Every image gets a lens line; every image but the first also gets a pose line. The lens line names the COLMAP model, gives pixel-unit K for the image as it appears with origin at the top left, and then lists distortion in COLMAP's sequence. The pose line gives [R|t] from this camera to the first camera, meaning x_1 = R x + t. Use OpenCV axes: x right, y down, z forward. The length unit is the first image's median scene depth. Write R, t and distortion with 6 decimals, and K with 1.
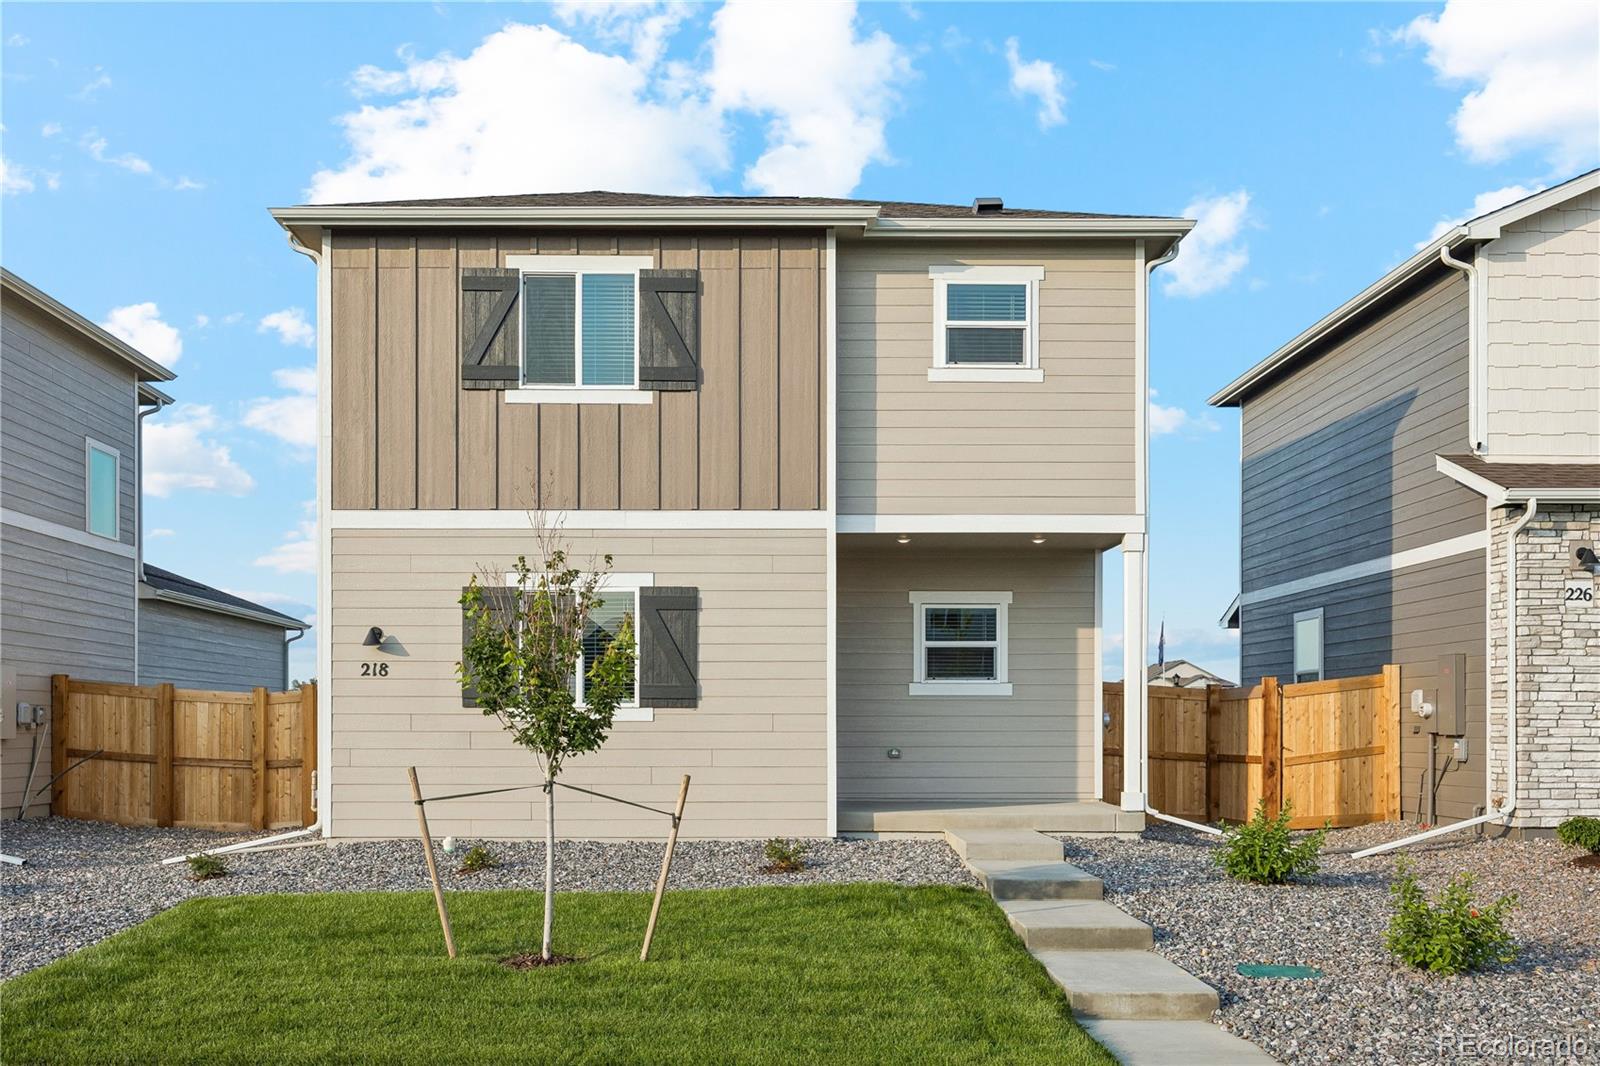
lens RADIAL K [[1430.4, 0, 770.1], [0, 1430.4, 532.0], [0, 0, 1]] dist [-0.005345, 0.003127]
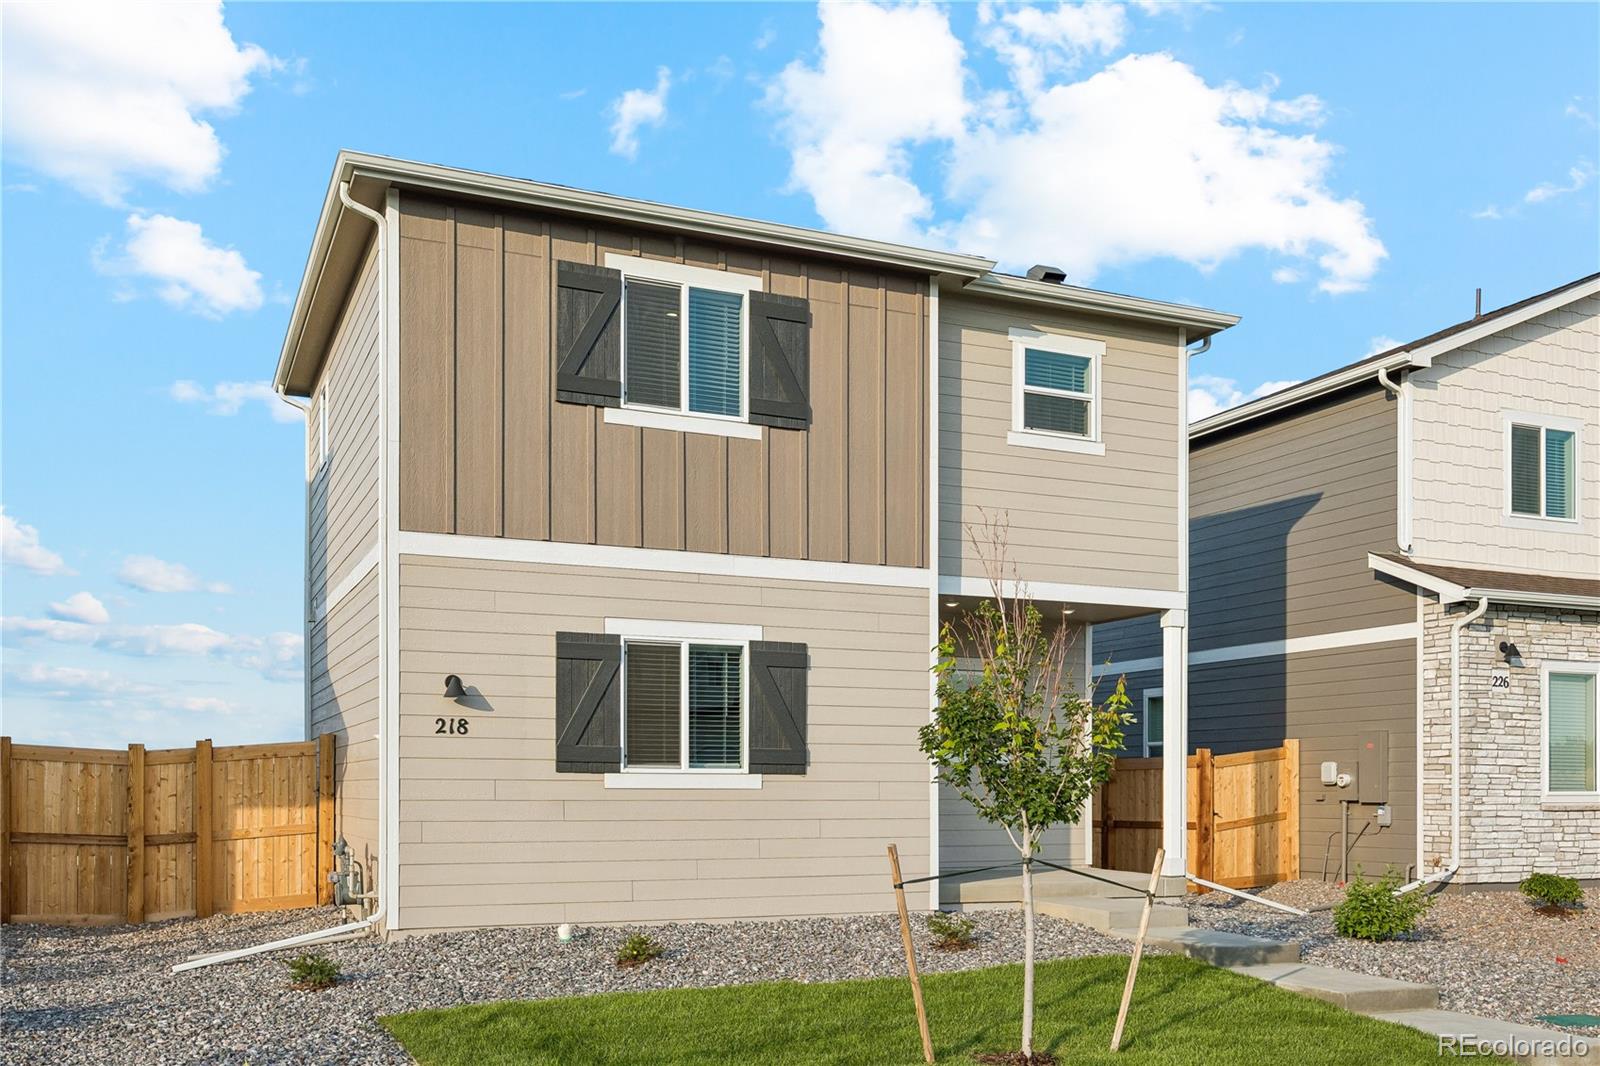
lens RADIAL K [[1444.9, 0, 798.6], [0, 1444.9, 605.2], [0, 0, 1]] dist [-0.004154, -0.002258]
pose [[0.916756, 0.052830, 0.395939, -0.414982], [-0.055982, 0.998425, -0.003597, 0.017120], [-0.395506, -0.018868, 0.918270, 0.144061]]
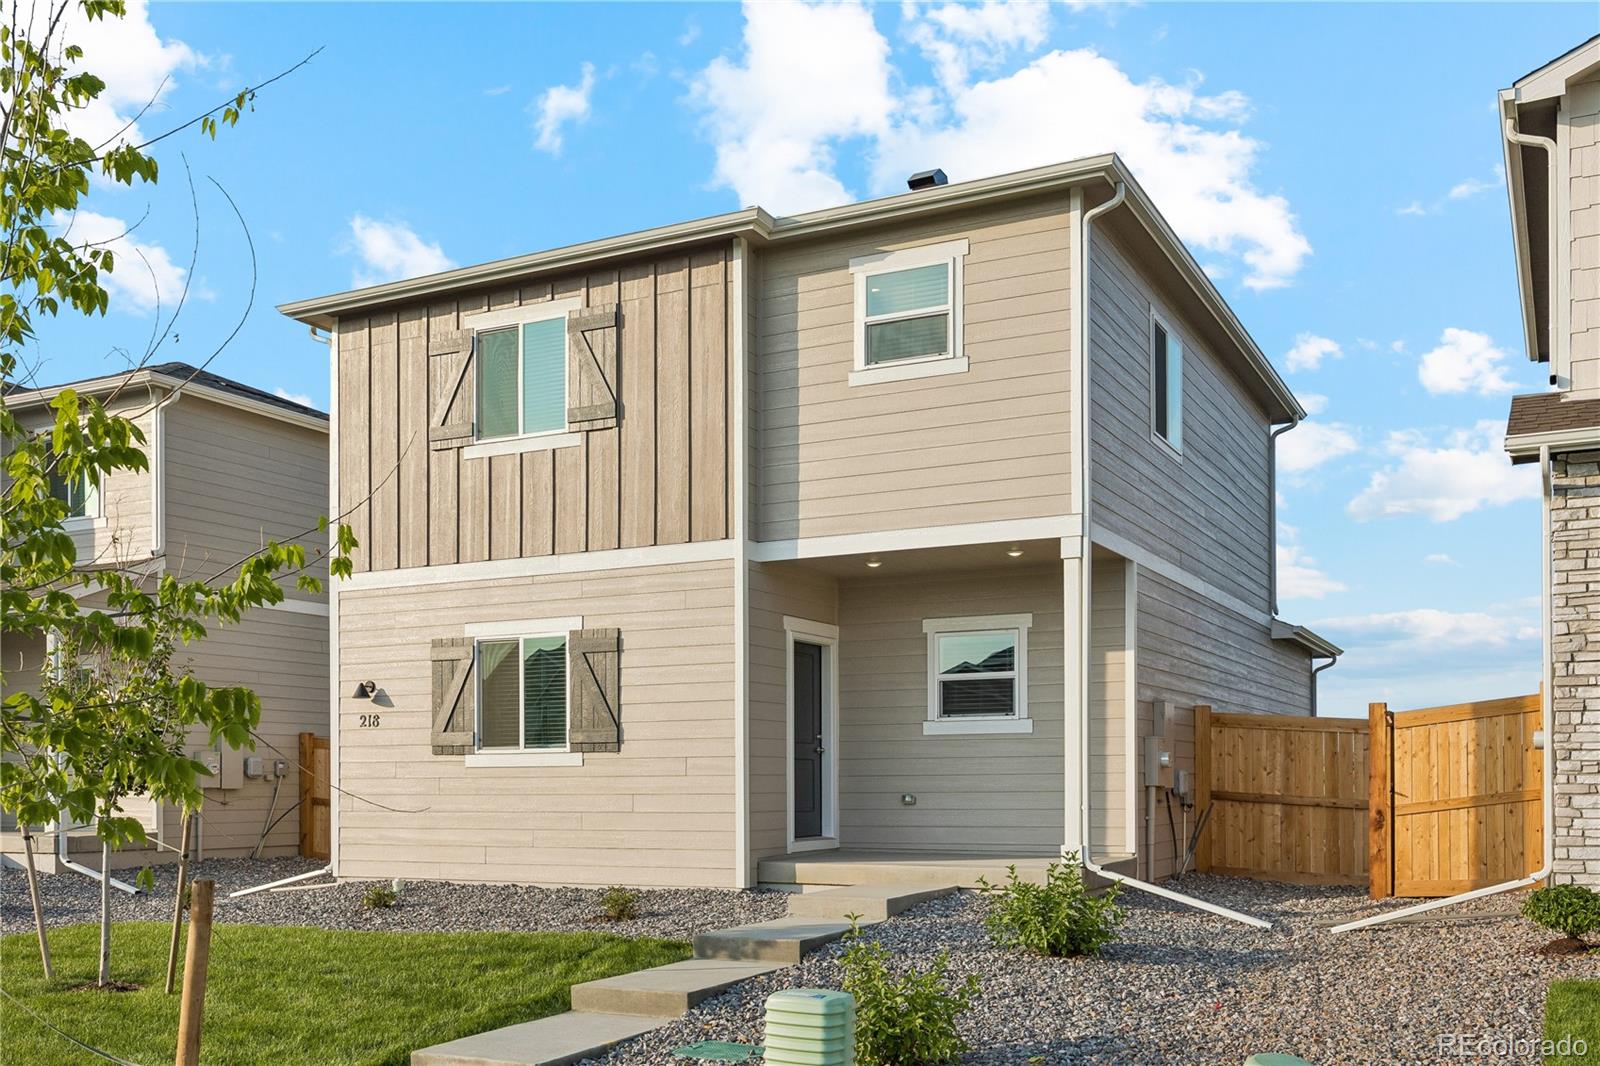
lens RADIAL K [[1489.1, 0, 826.4], [0, 1489.1, 578.4], [0, 0, 1]] dist [-0.005952, -0.005814]
pose [[0.892144, -0.067542, -0.446674, 0.517302], [0.067486, 0.997591, -0.016056, 0.029774], [0.446682, -0.015820, 0.894553, 0.152627]]
